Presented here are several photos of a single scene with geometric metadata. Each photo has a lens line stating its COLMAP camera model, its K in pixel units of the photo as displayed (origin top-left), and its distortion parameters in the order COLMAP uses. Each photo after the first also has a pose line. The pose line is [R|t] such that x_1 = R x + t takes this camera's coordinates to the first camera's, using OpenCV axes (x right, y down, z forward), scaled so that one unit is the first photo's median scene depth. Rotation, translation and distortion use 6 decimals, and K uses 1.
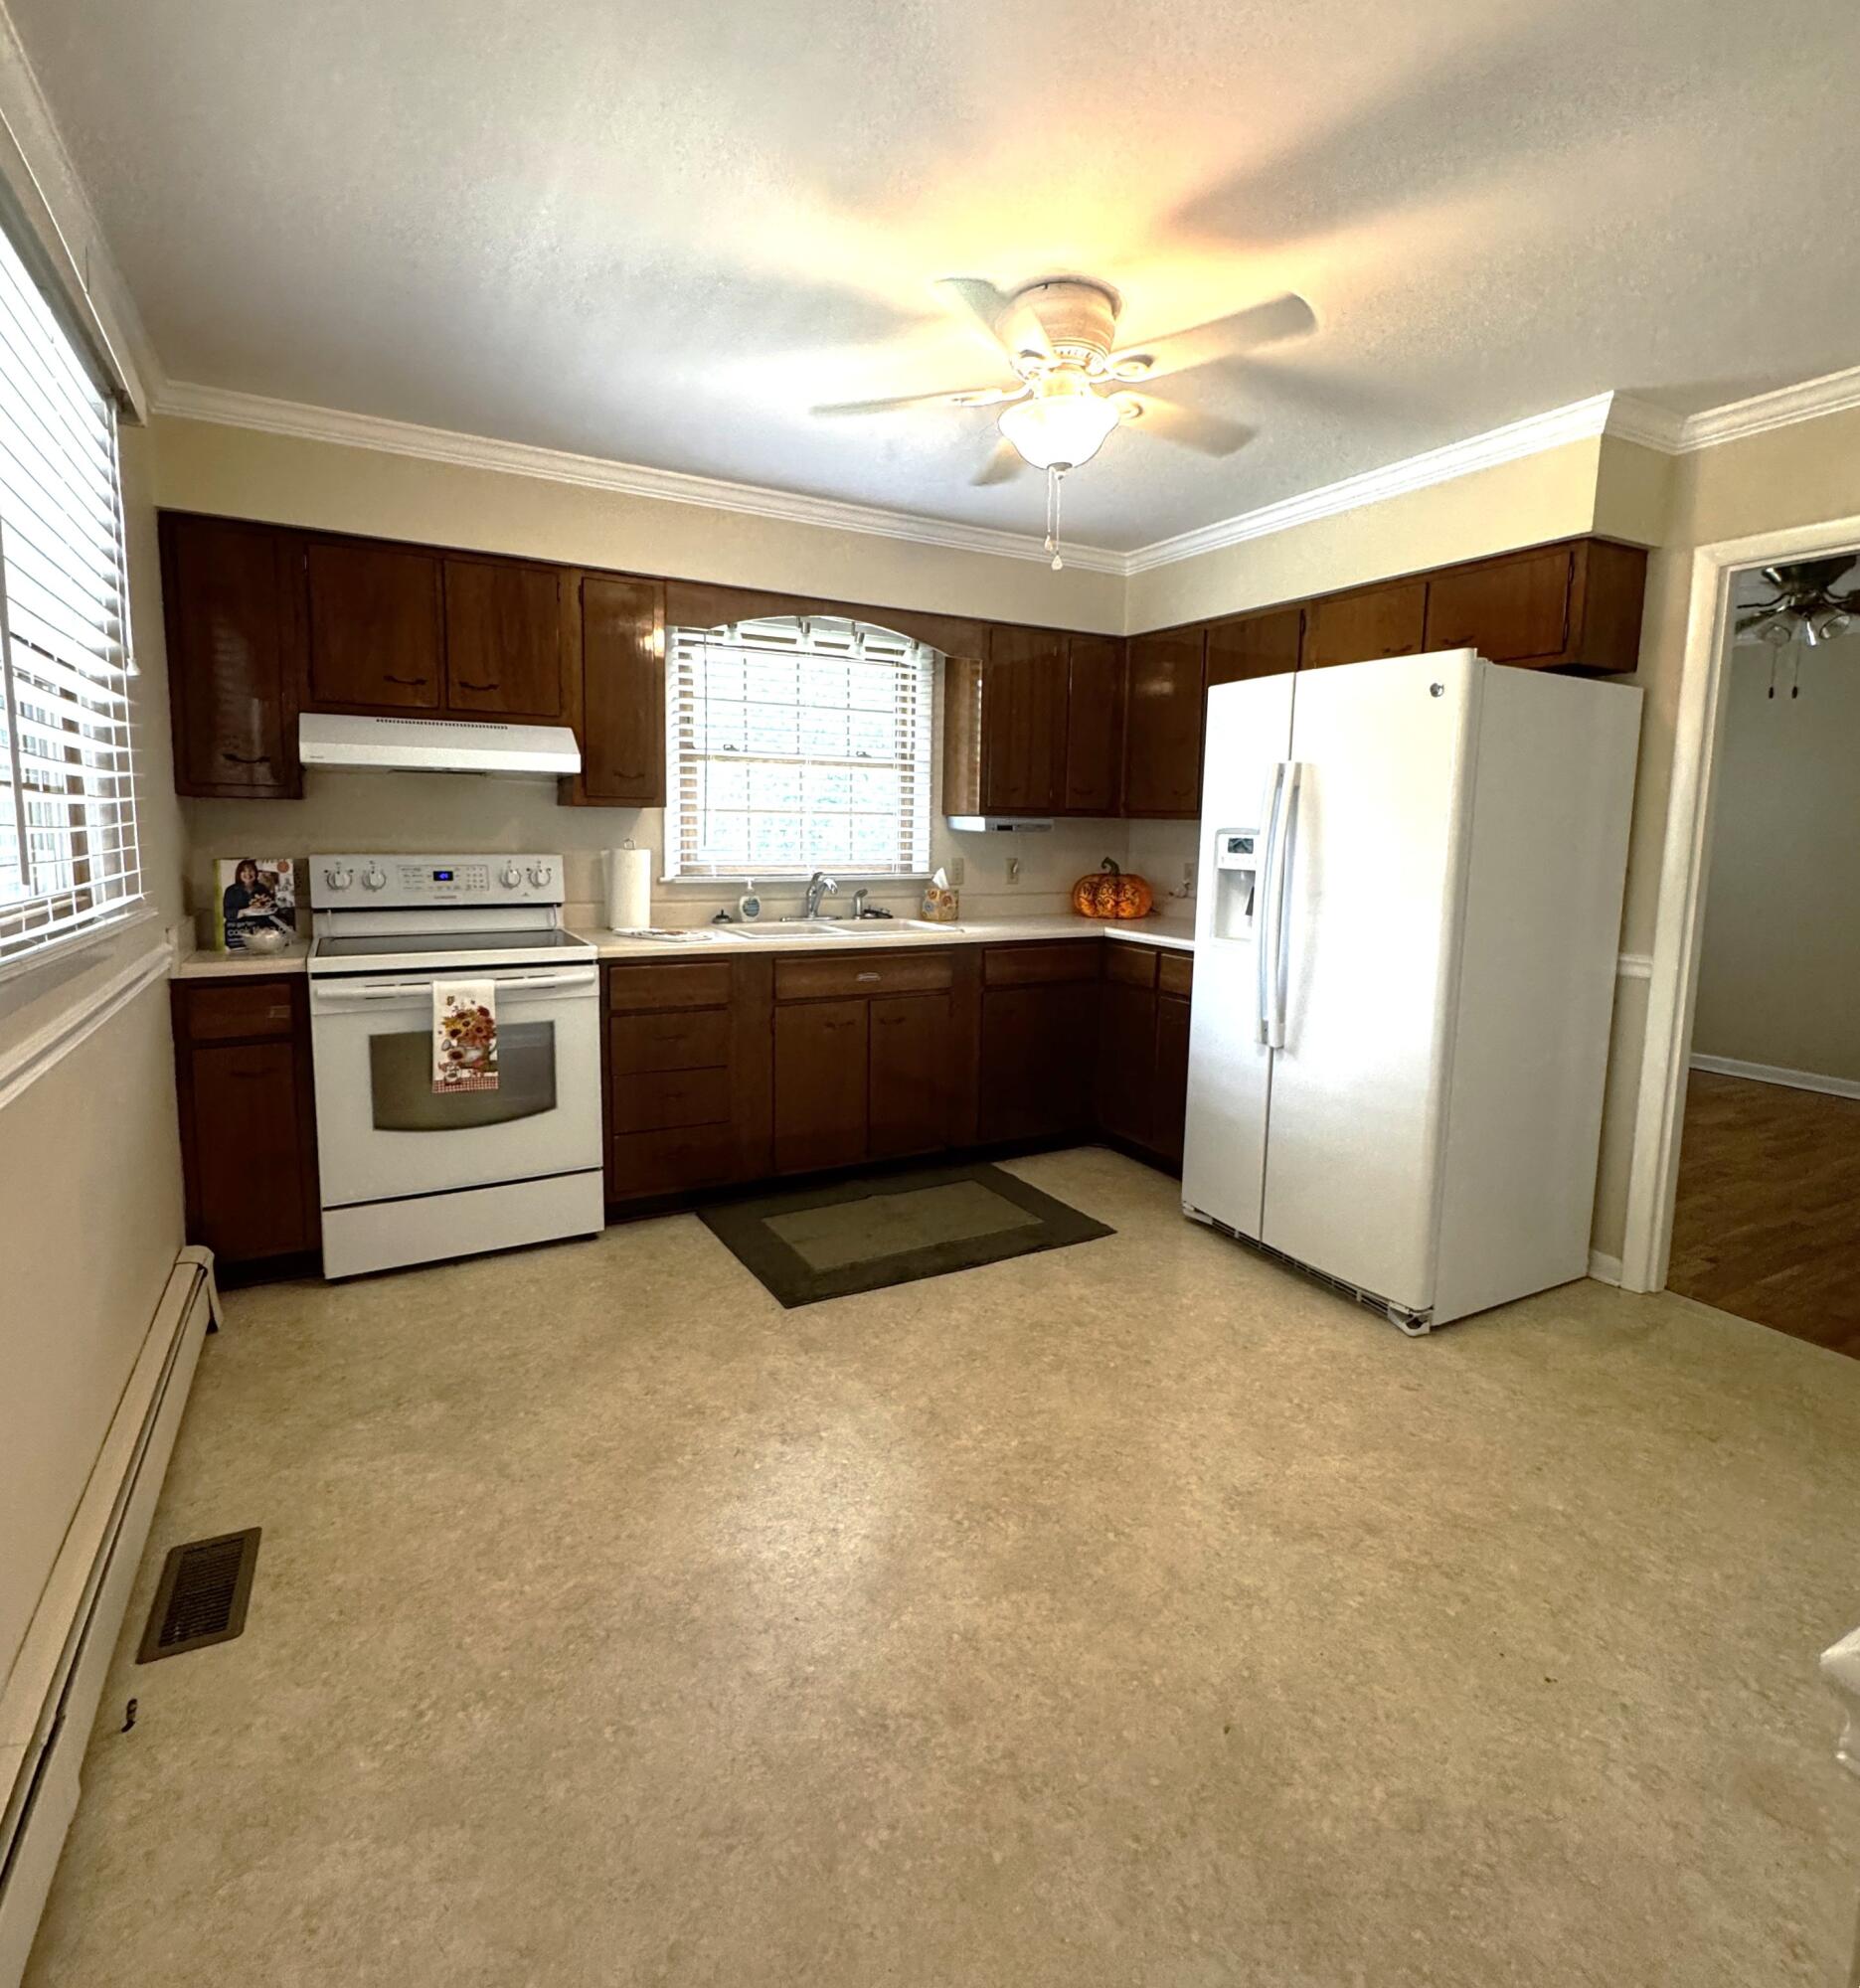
lens RADIAL K [[1013.5, 0, 926.4], [0, 1013.5, 981.0], [0, 0, 1]] dist [-0.003499, 0.000872]
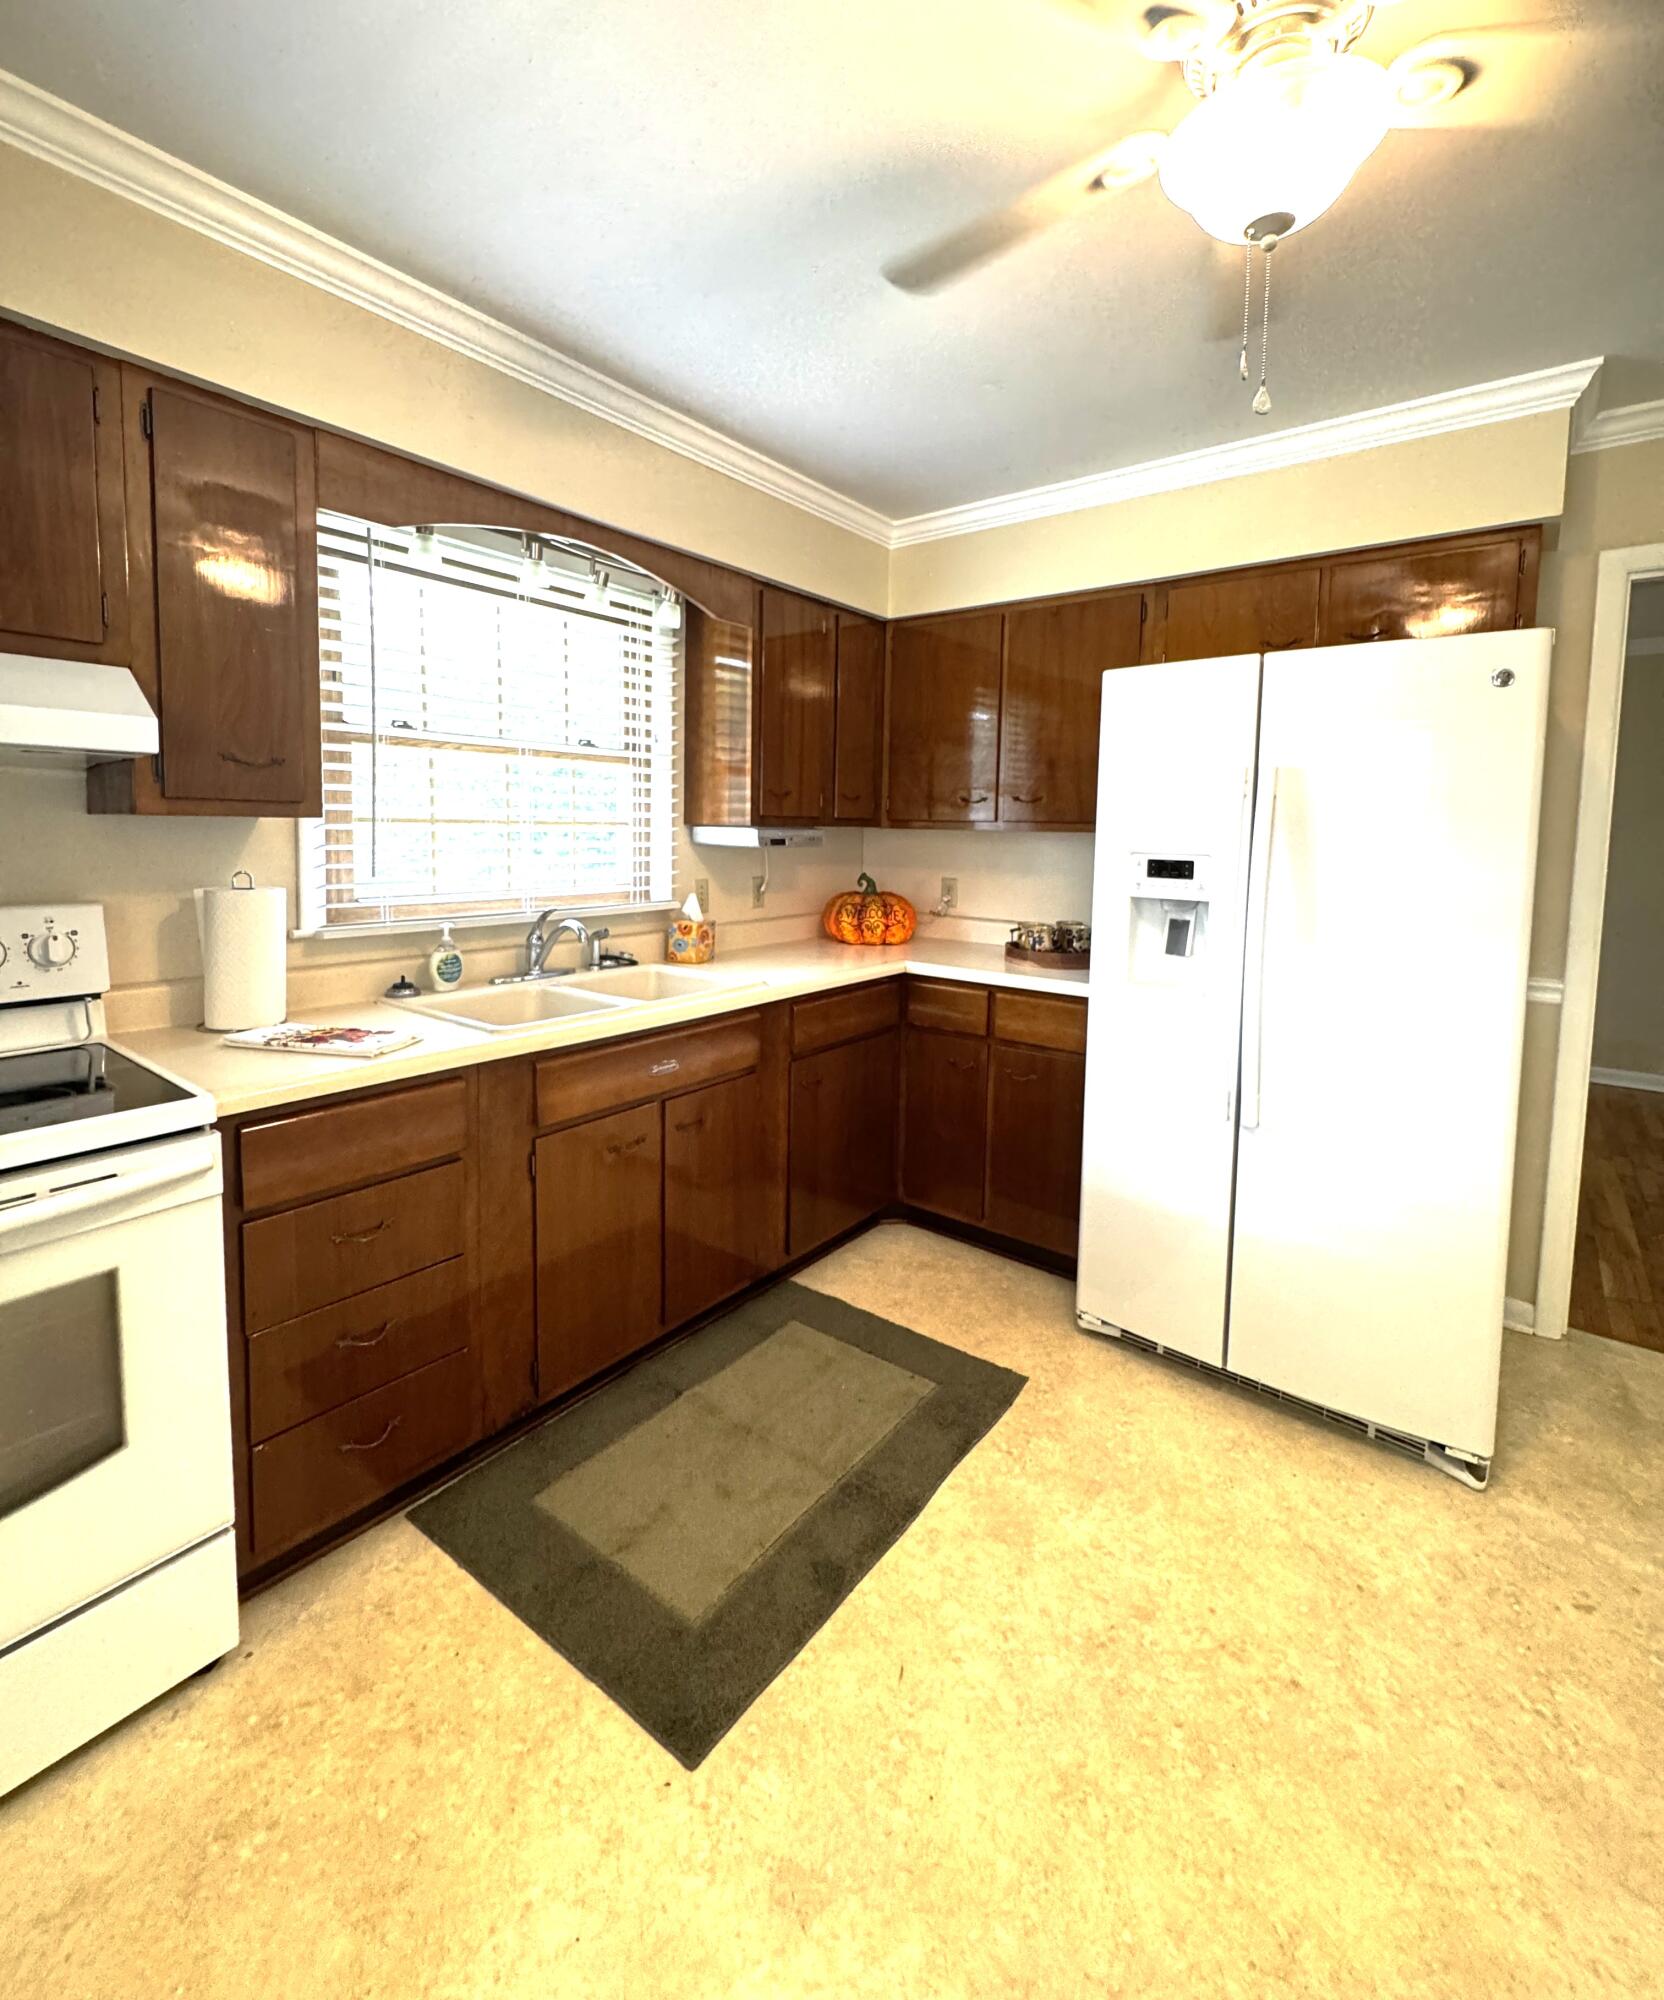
lens RADIAL K [[883.8, 0, 823.9], [0, 883.8, 911.1], [0, 0, 1]] dist [-0.003981, 0.000358]
pose [[0.921170, -0.038266, 0.387275, -0.186554], [0.058607, 0.997445, -0.040847, -0.078841], [-0.384722, 0.060324, 0.921059, 0.416604]]
